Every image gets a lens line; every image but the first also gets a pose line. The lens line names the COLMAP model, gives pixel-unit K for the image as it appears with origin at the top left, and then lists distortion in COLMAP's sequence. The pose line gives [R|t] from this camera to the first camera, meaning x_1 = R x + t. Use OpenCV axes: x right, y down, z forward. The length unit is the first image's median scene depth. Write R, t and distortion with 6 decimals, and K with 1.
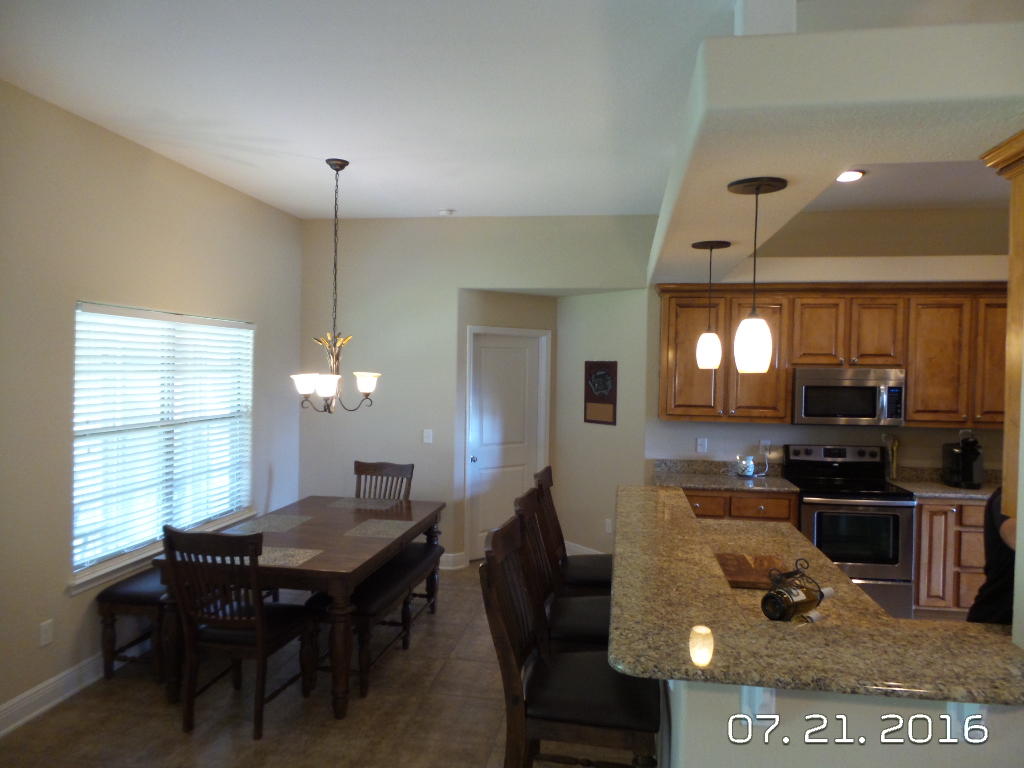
lens RADIAL K [[701.6, 0, 506.4], [0, 701.6, 401.4], [0, 0, 1]] dist [0.016464, 0.001322]
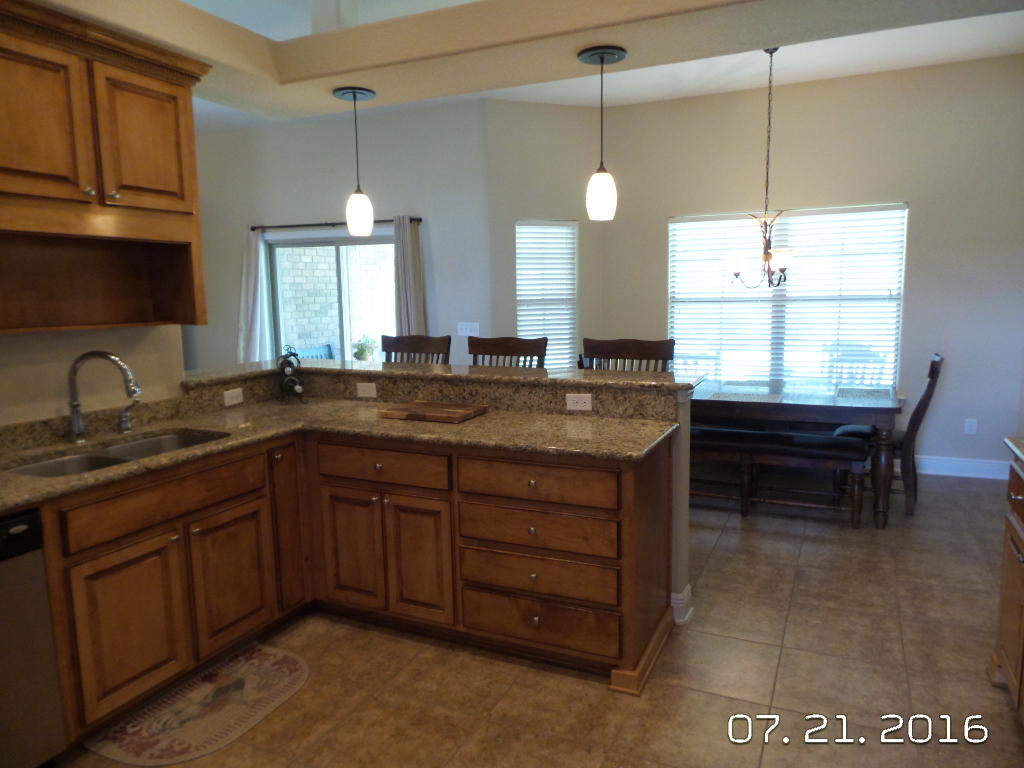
lens RADIAL K [[693.7, 0, 538.5], [0, 693.7, 382.3], [0, 0, 1]] dist [0.003893, 0.001827]
pose [[-0.237812, 0.123384, -0.963443, 0.782477], [-0.028139, 0.990608, 0.133808, 0.021750], [0.970904, 0.058932, -0.232106, 0.810114]]
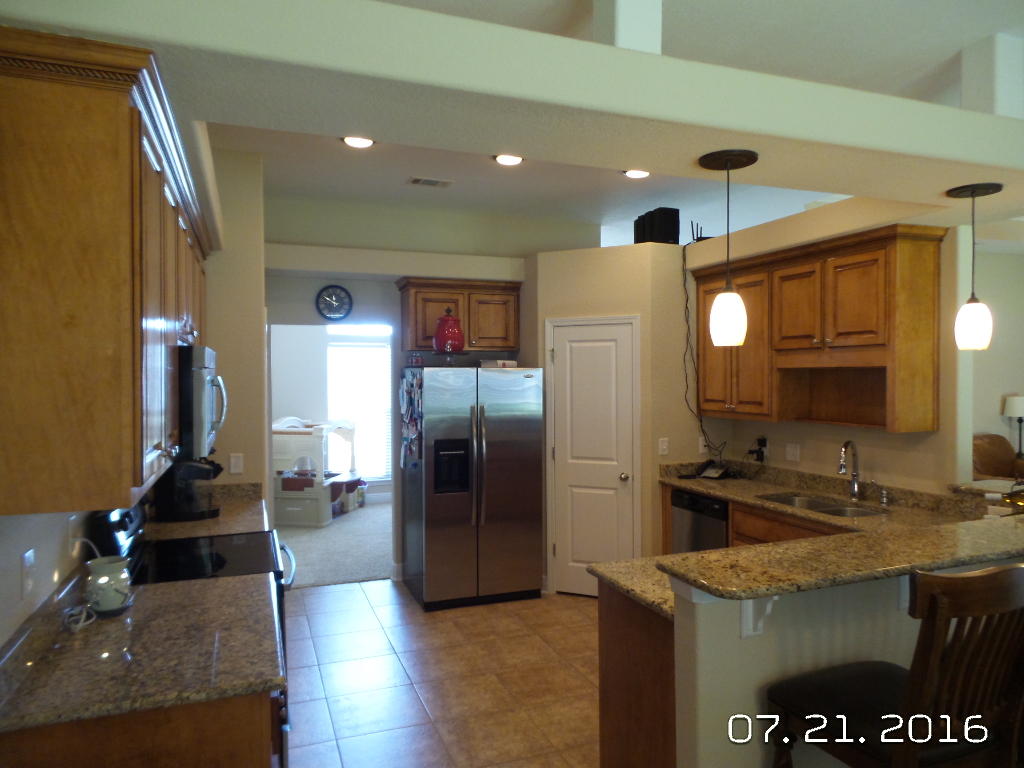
lens RADIAL K [[716.9, 0, 518.8], [0, 716.9, 392.2], [0, 0, 1]] dist [0.001919, 0.004096]
pose [[-0.526434, -0.027222, 0.849780, -0.132331], [0.035052, 0.997943, 0.053682, -0.033555], [-0.849493, 0.058047, -0.524396, 1.103949]]
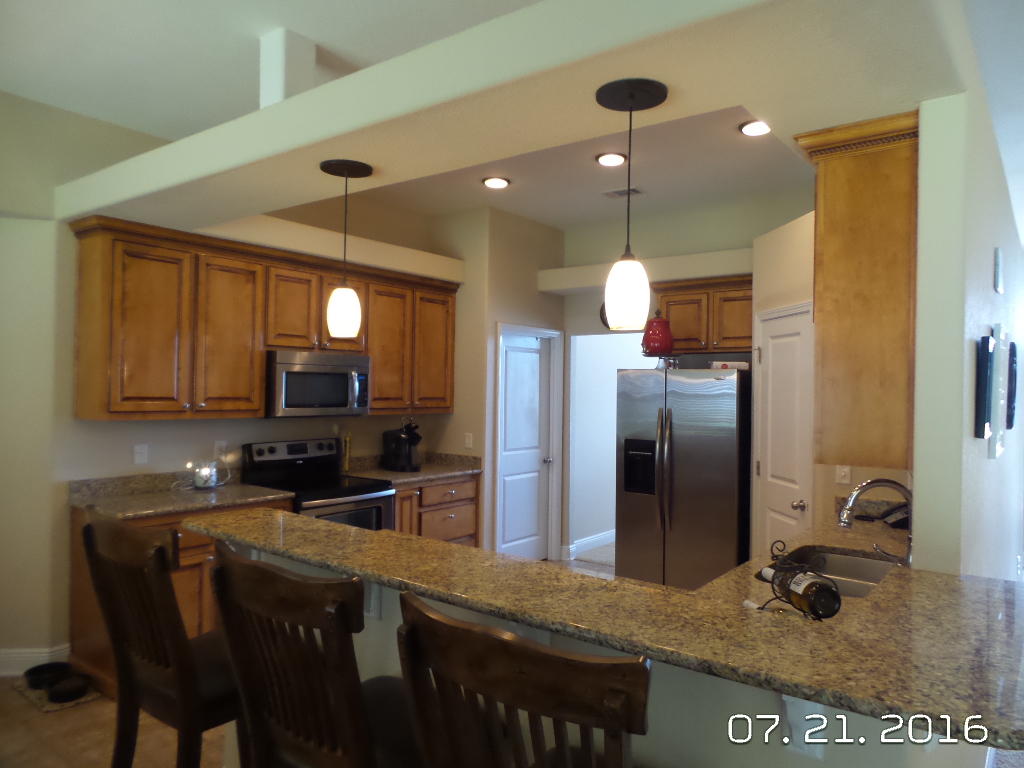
lens RADIAL K [[716.9, 0, 518.8], [0, 716.9, 392.2], [0, 0, 1]] dist [0.001919, 0.004096]
pose [[0.477206, -0.008734, 0.878748, -0.204389], [0.026181, 0.999648, -0.004282, 0.014080], [-0.878401, 0.025050, 0.477267, 0.346921]]
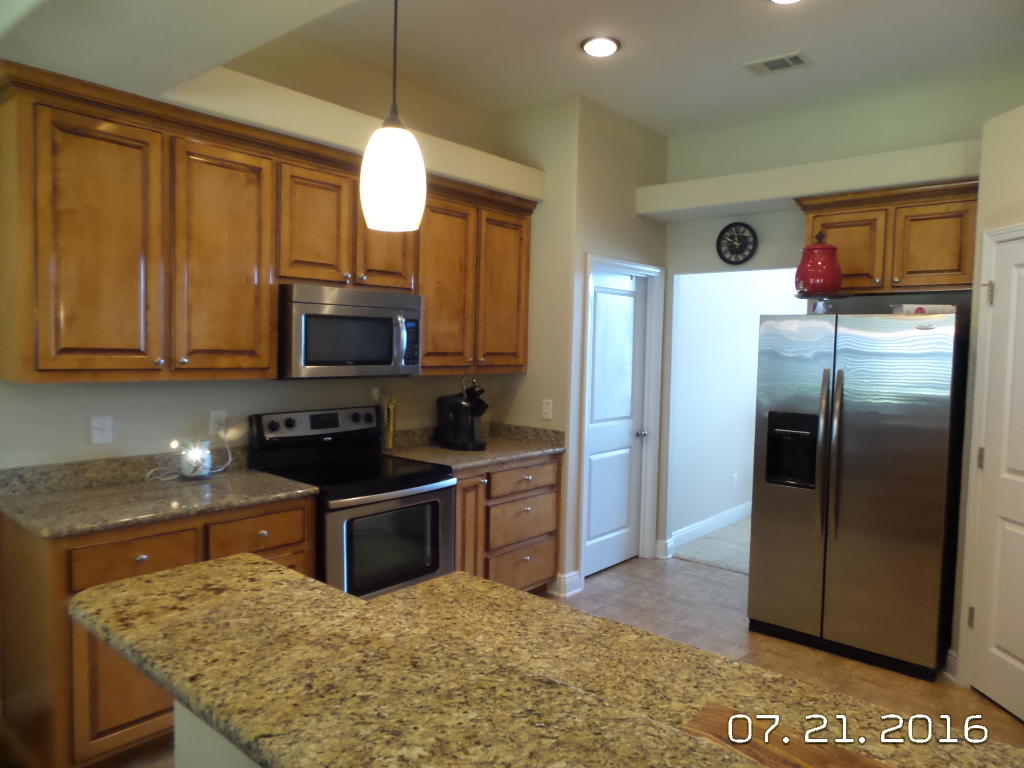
lens RADIAL K [[703.7, 0, 520.5], [0, 703.7, 390.0], [0, 0, 1]] dist [-0.011787, 0.012838]
pose [[0.516802, -0.055709, 0.854291, 0.005787], [0.018774, 0.998378, 0.053748, 0.014074], [-0.855899, -0.011738, 0.517009, 0.543425]]
